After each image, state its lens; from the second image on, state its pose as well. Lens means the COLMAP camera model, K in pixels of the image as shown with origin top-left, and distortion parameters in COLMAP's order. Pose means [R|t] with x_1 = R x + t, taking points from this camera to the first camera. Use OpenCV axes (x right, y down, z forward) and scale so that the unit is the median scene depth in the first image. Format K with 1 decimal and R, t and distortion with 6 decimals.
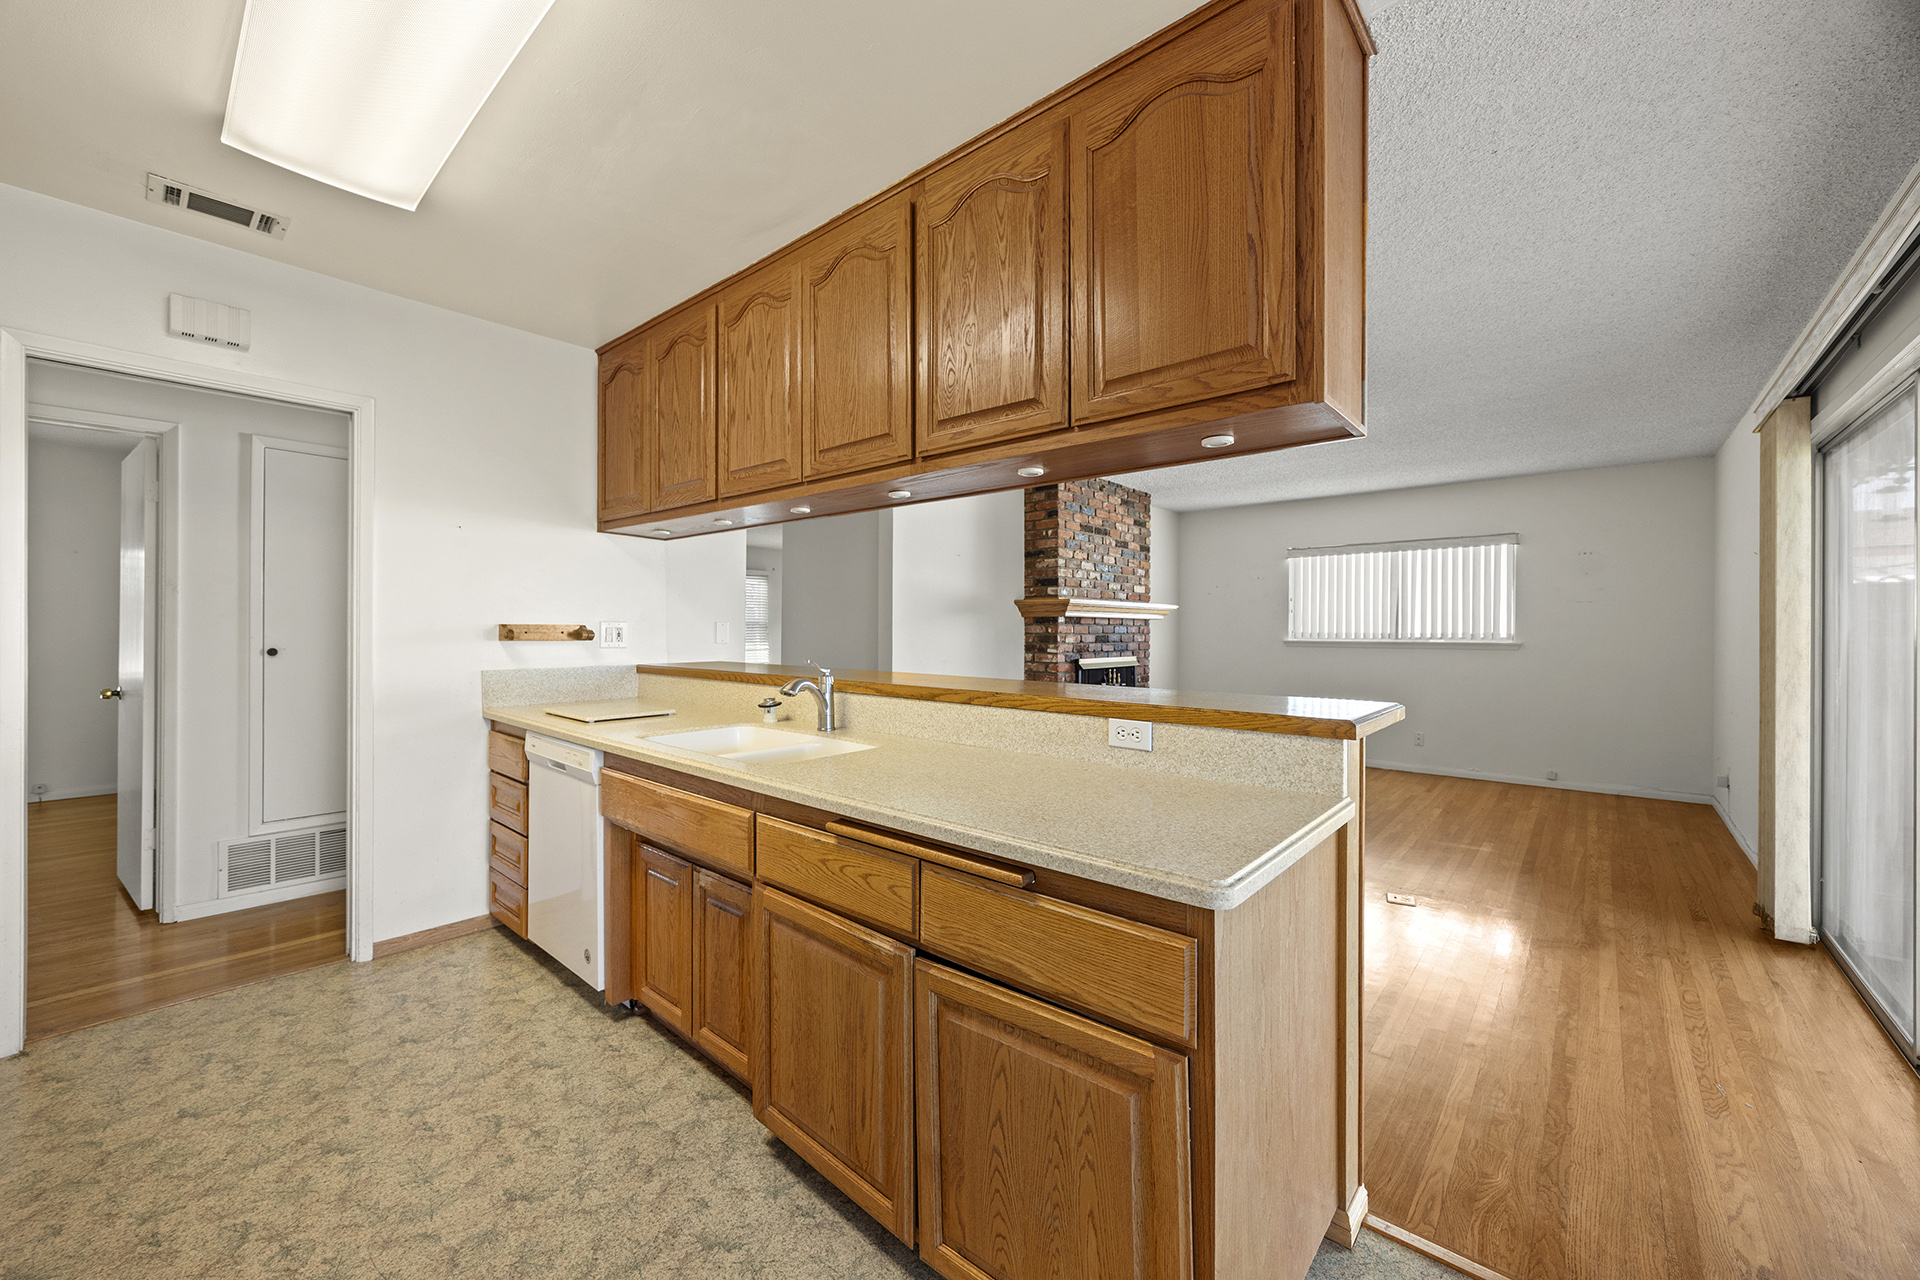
lens RADIAL K [[738.7, 0, 957.8], [0, 738.7, 632.8], [0, 0, 1]] dist [-0.008217, 0.000876]
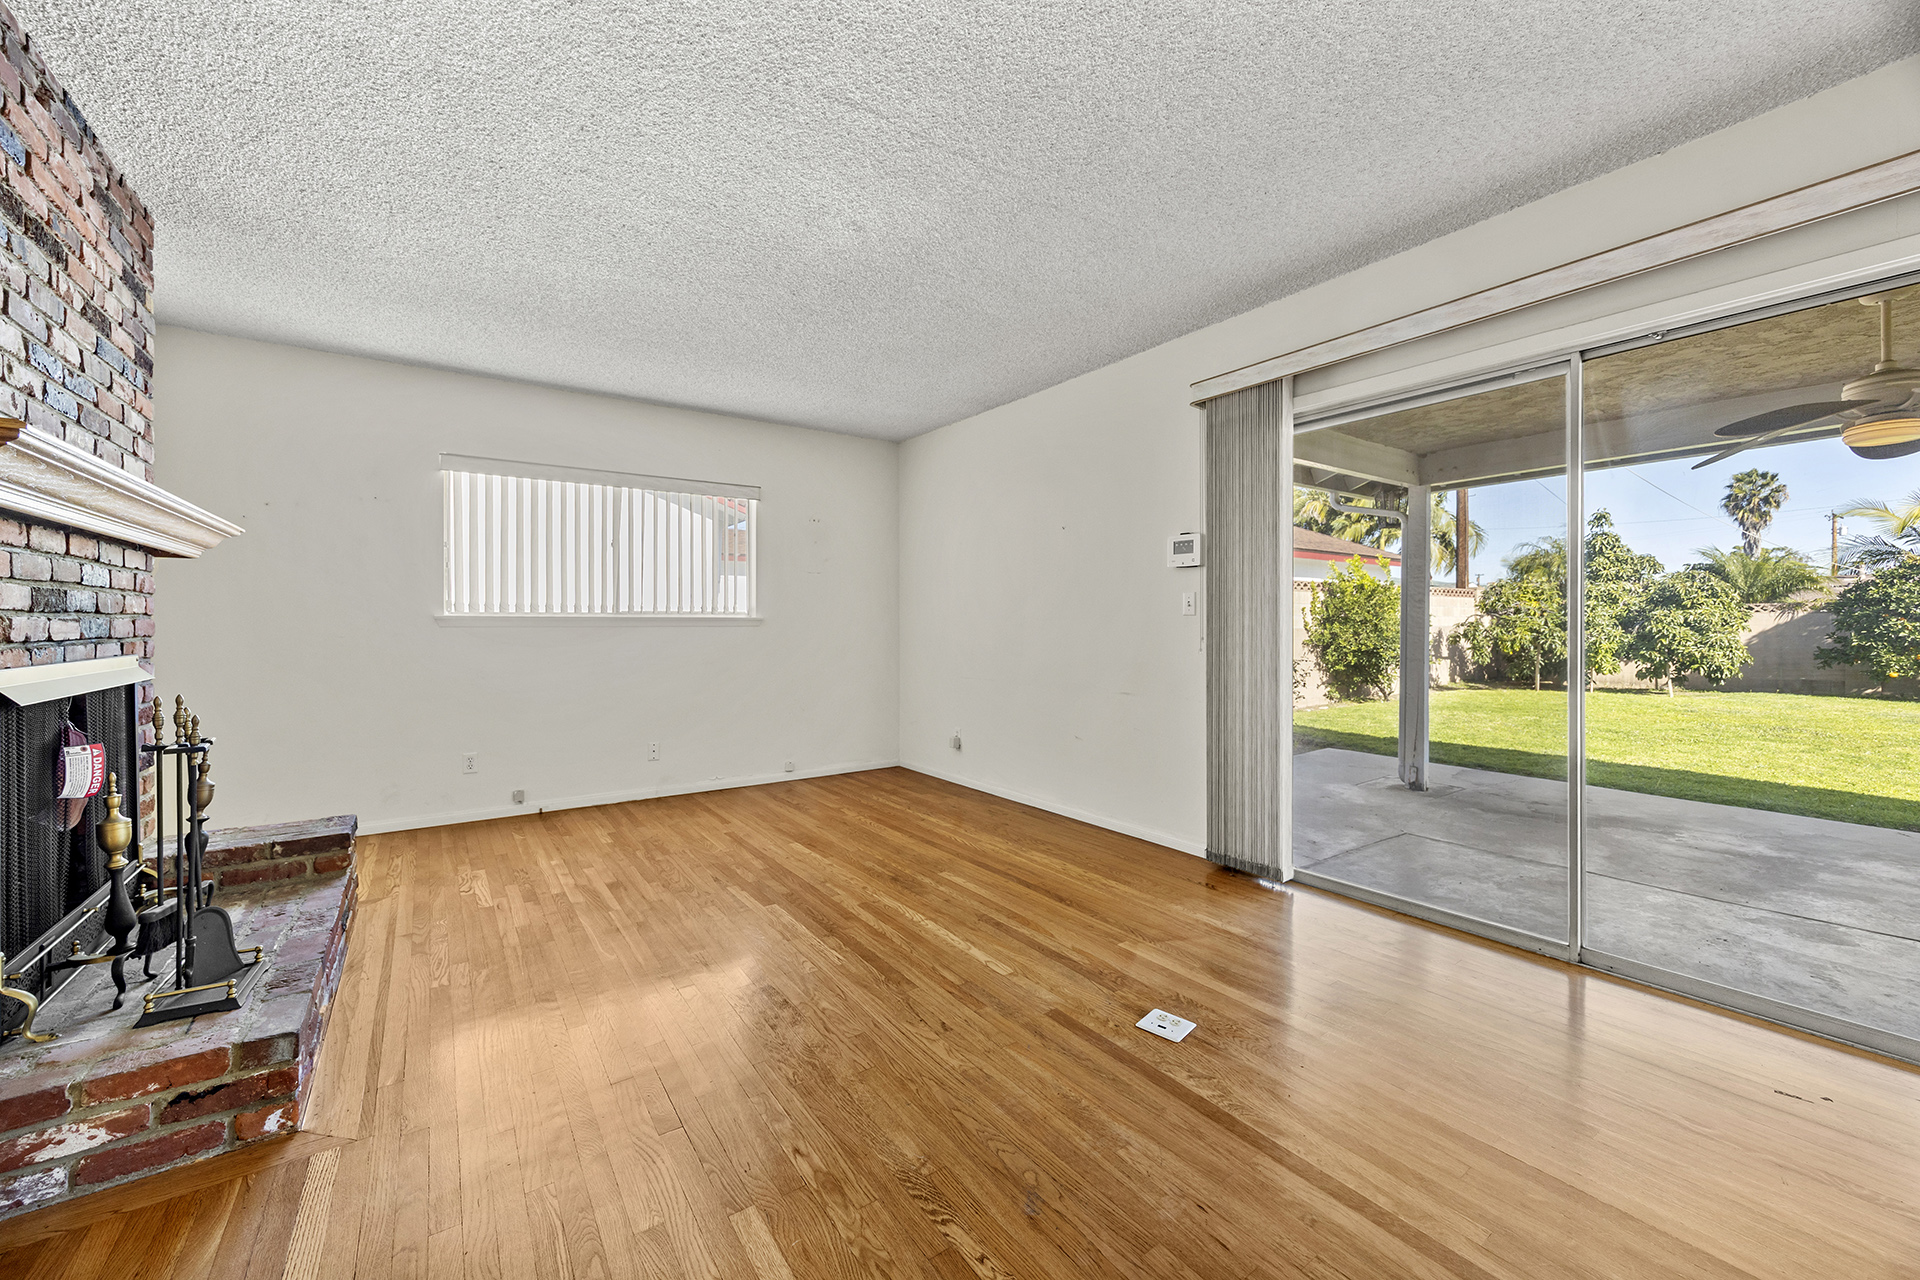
lens RADIAL K [[738.7, 0, 959.8], [0, 738.7, 625.8], [0, 0, 1]] dist [-0.008217, 0.000876]
pose [[0.227782, -0.007608, 0.973682, -0.019473], [0.003831, 0.999969, 0.006917, 0.034749], [-0.973705, 0.002154, 0.227804, 1.104745]]
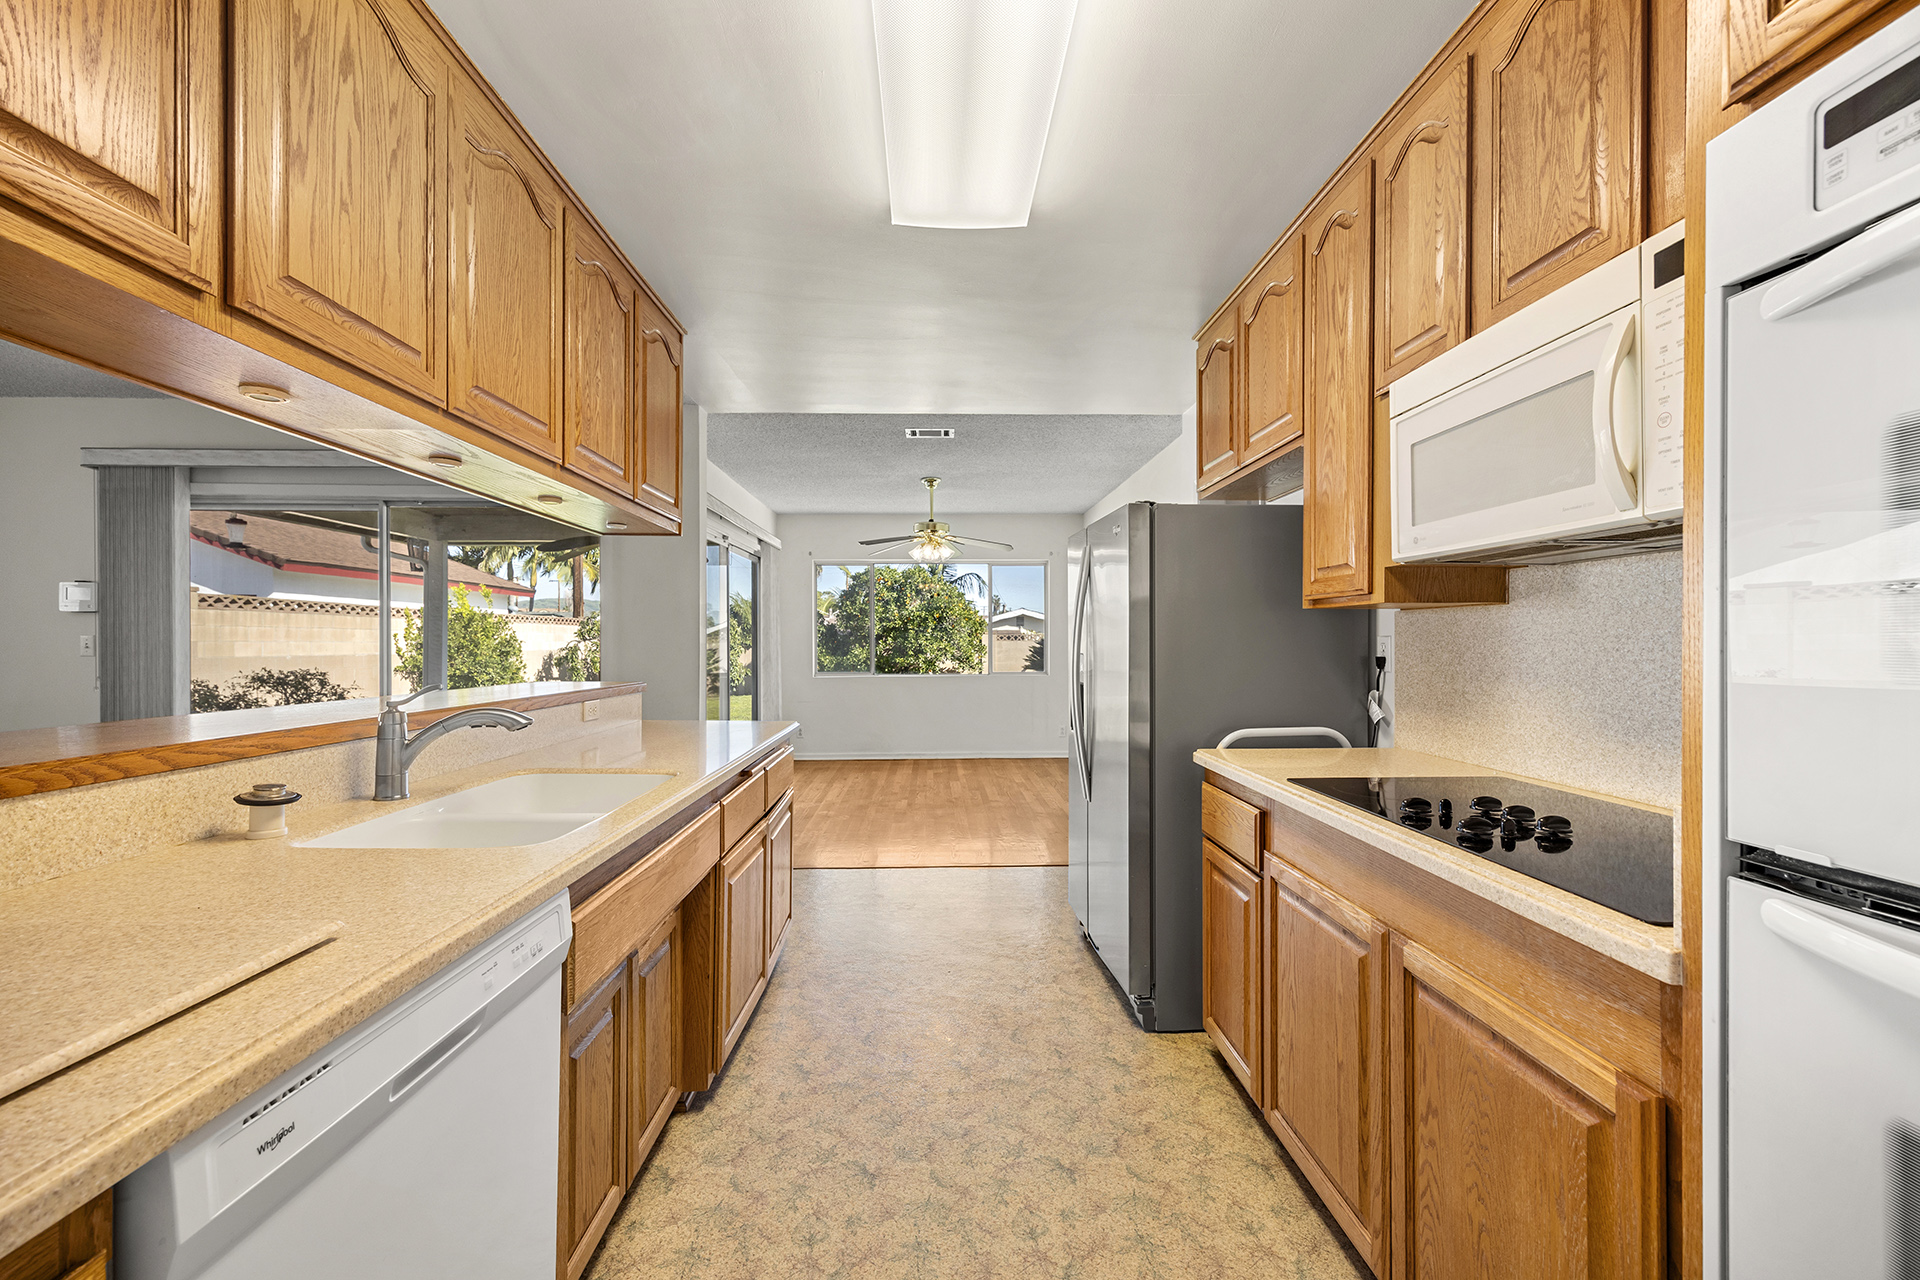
lens RADIAL K [[738.7, 0, 968.2], [0, 738.7, 640.9], [0, 0, 1]] dist [-0.008217, 0.000876]
pose [[-0.695628, -0.002532, 0.718397, -0.720720], [-0.002197, 0.999997, 0.001398, -0.001357], [-0.718398, -0.000606, -0.695632, 0.818903]]
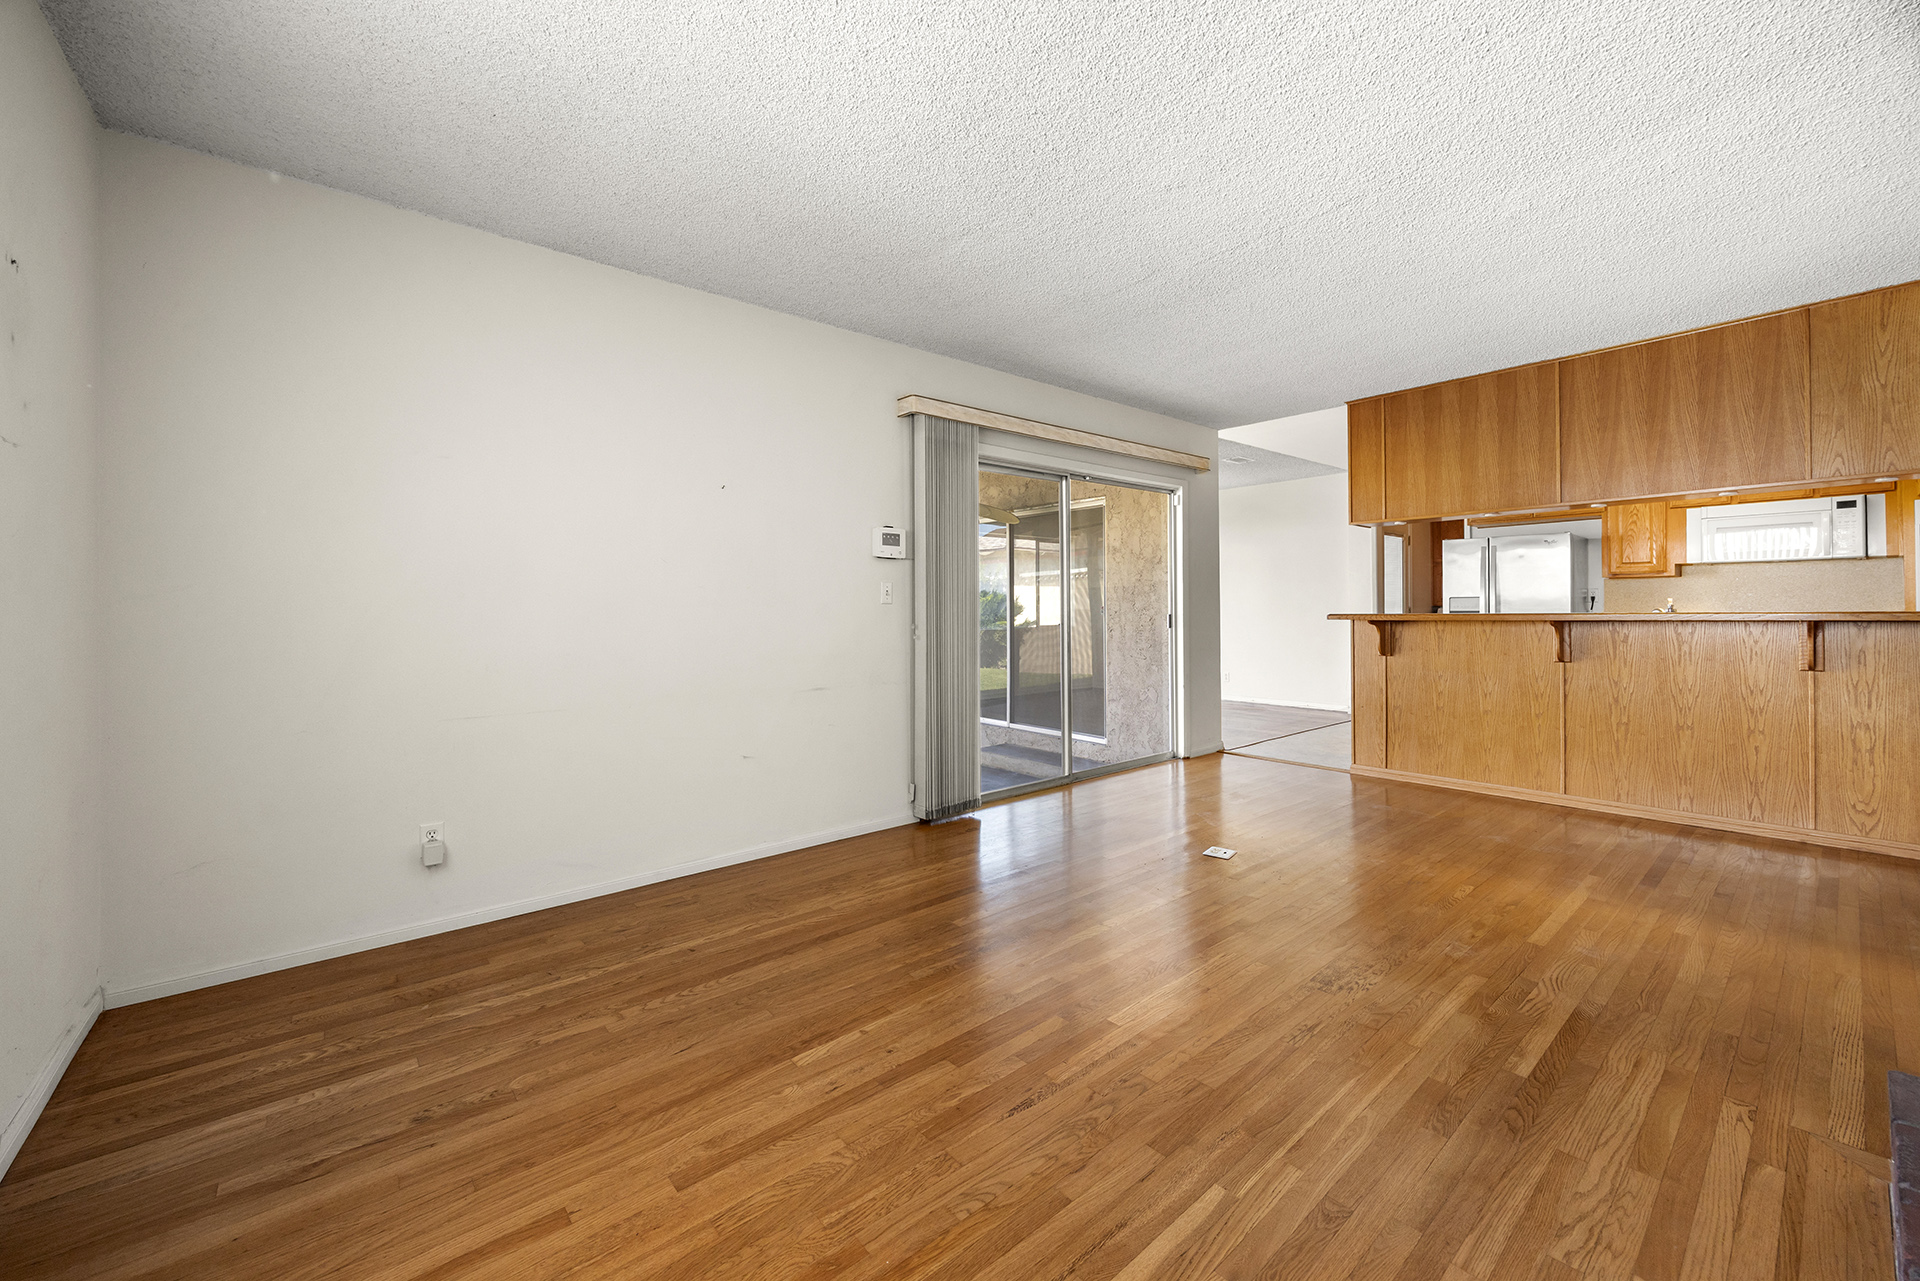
lens RADIAL K [[738.7, 0, 967.8], [0, 738.7, 606.3], [0, 0, 1]] dist [-0.008217, 0.000876]
pose [[-0.988403, 0.007121, 0.151687, 0.844674], [0.006566, 0.999970, -0.004158, 0.037968], [-0.151712, -0.003113, -0.988420, 2.183151]]
